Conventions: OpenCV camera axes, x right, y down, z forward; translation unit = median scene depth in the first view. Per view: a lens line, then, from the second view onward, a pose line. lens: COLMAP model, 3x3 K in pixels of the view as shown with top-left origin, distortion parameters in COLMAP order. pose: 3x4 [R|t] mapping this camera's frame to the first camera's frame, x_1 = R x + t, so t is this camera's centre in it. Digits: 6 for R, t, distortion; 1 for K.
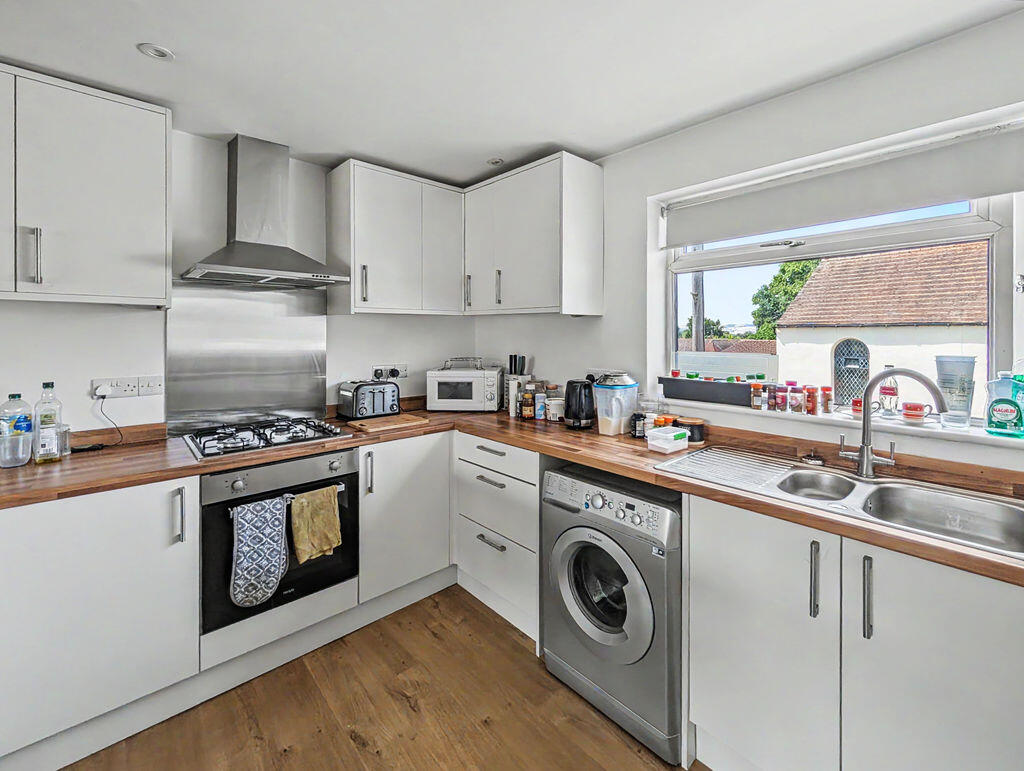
lens RADIAL K [[432.2, 0, 513.5], [0, 432.2, 337.5], [0, 0, 1]] dist [-0.001714, -0.000063]
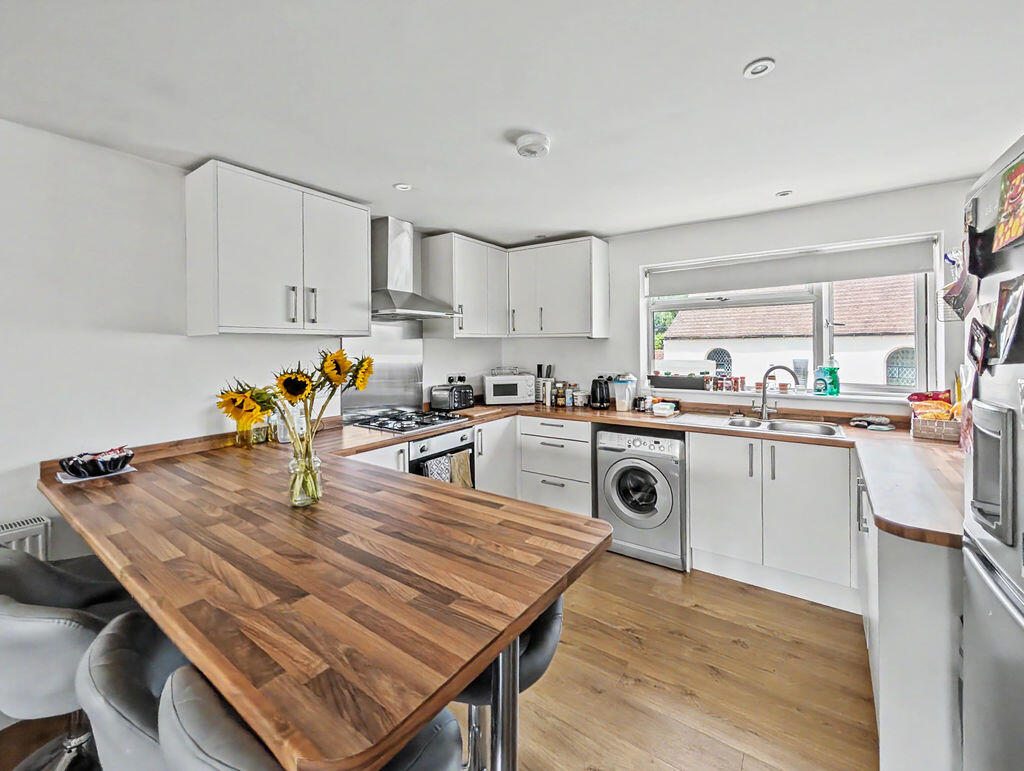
lens RADIAL K [[415.6, 0, 511.0], [0, 415.6, 347.3], [0, 0, 1]] dist [0.000884, -0.000019]
pose [[0.977583, -0.011953, 0.210213, -0.523311], [0.013096, 0.999906, -0.004042, -0.016564], [-0.210145, 0.006705, 0.977647, -0.459245]]
